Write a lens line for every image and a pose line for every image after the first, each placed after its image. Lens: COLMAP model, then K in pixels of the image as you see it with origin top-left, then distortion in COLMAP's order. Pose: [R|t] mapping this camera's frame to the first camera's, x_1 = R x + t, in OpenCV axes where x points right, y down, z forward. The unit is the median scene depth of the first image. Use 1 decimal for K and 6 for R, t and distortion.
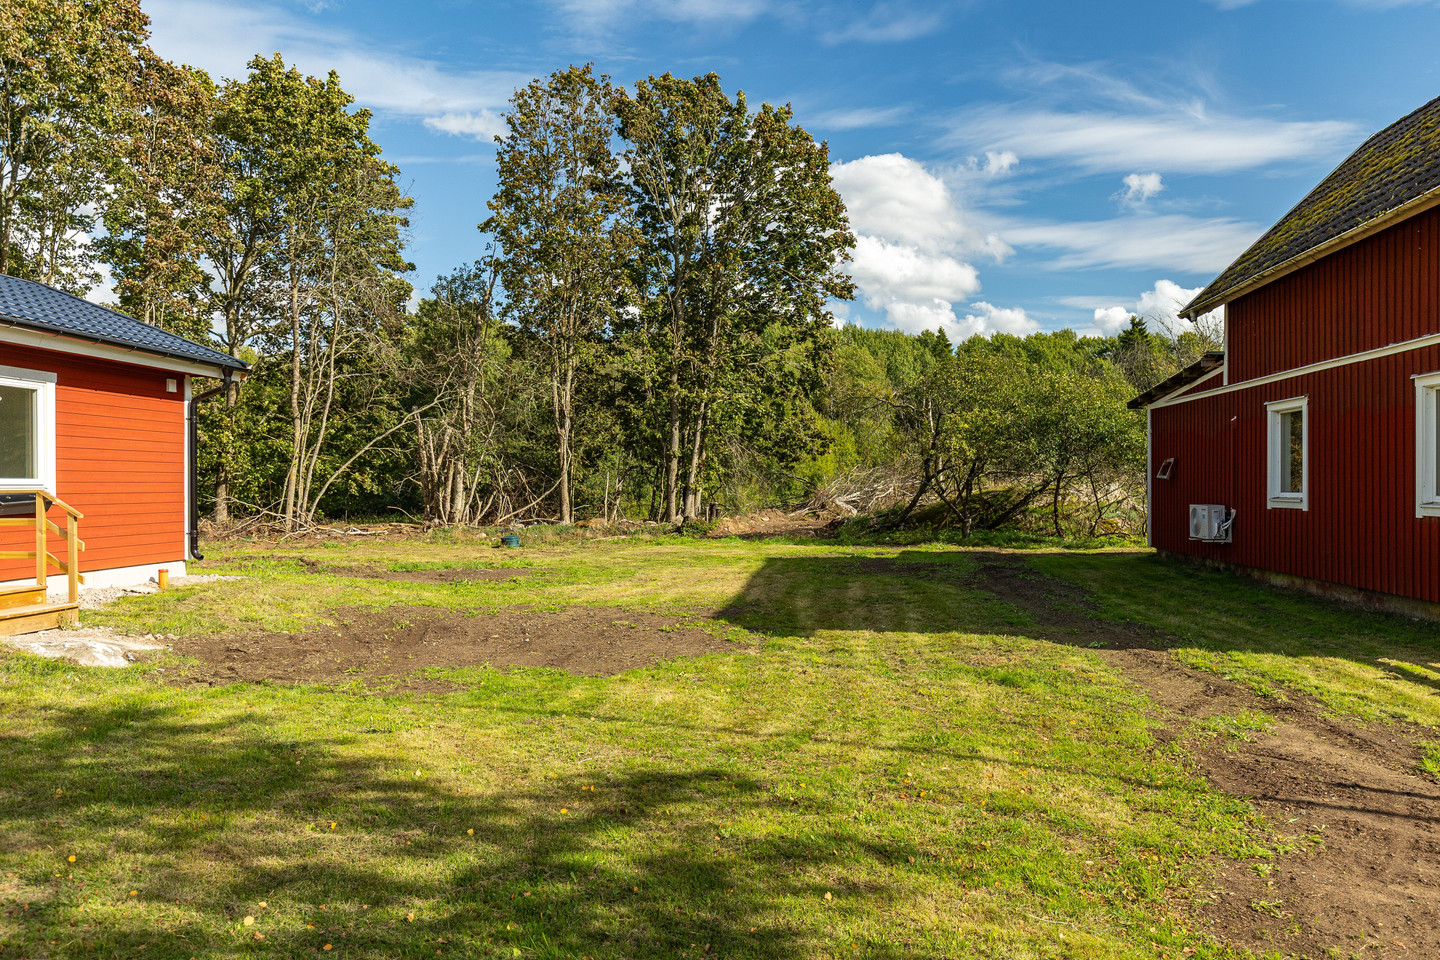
lens RADIAL K [[1074.3, 0, 737.5], [0, 1074.3, 485.3], [0, 0, 1]] dist [-0.002091, 0.000478]
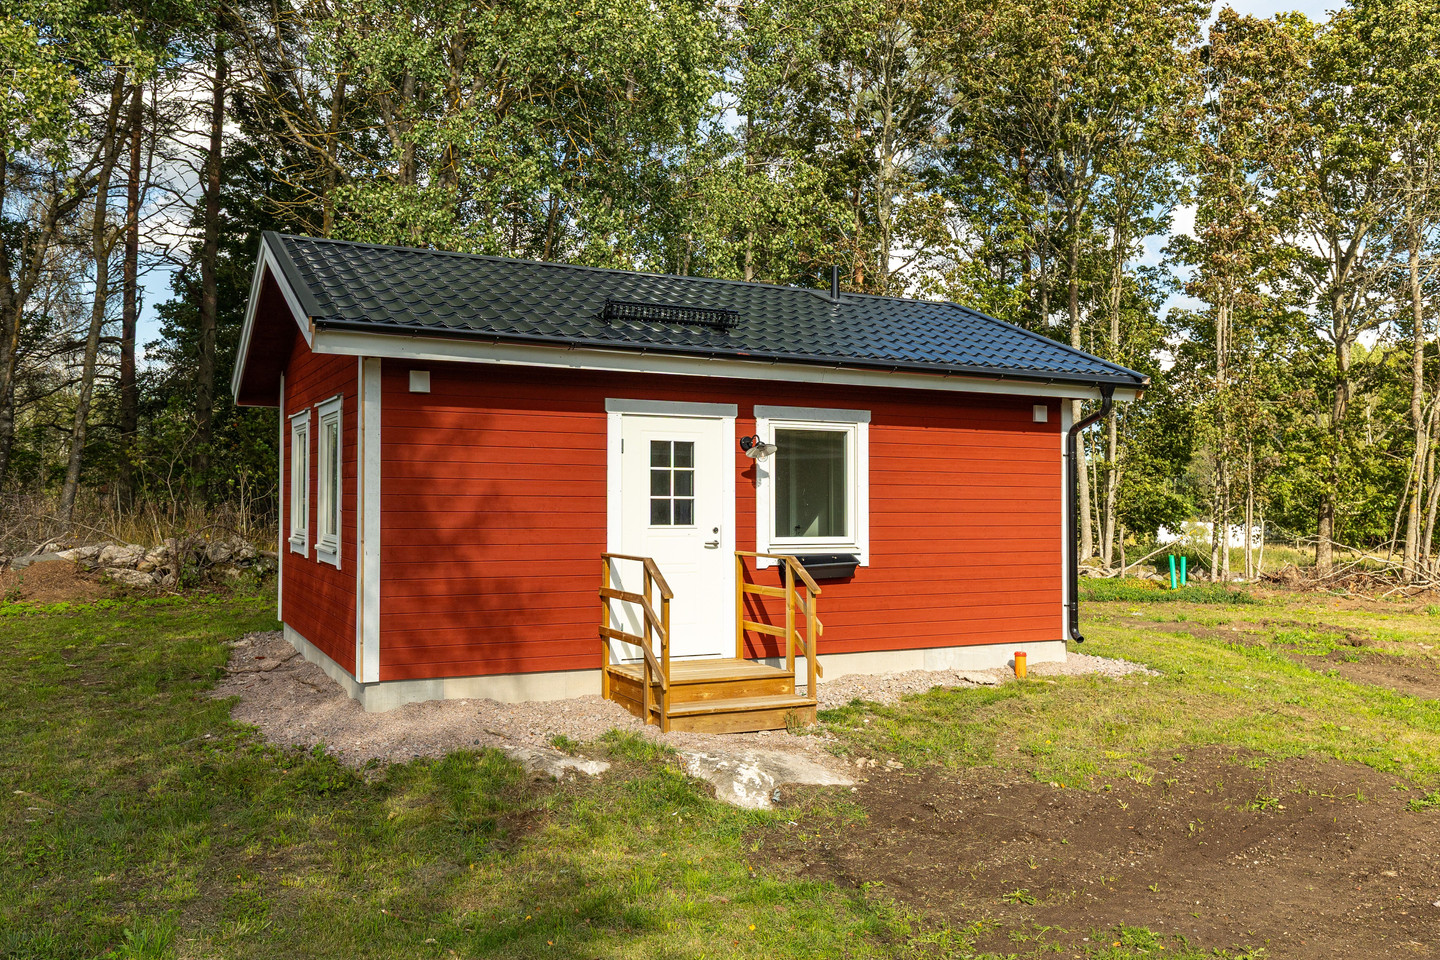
lens RADIAL K [[1188.6, 0, 720.0], [0, 1188.6, 480.0], [0, 0, 1]] dist [0.002887, 0.000257]
pose [[0.528227, -0.006242, -0.849080, 0.080482], [-0.008846, 0.999878, -0.012854, -0.032894], [0.849057, 0.014301, 0.528107, 0.360297]]
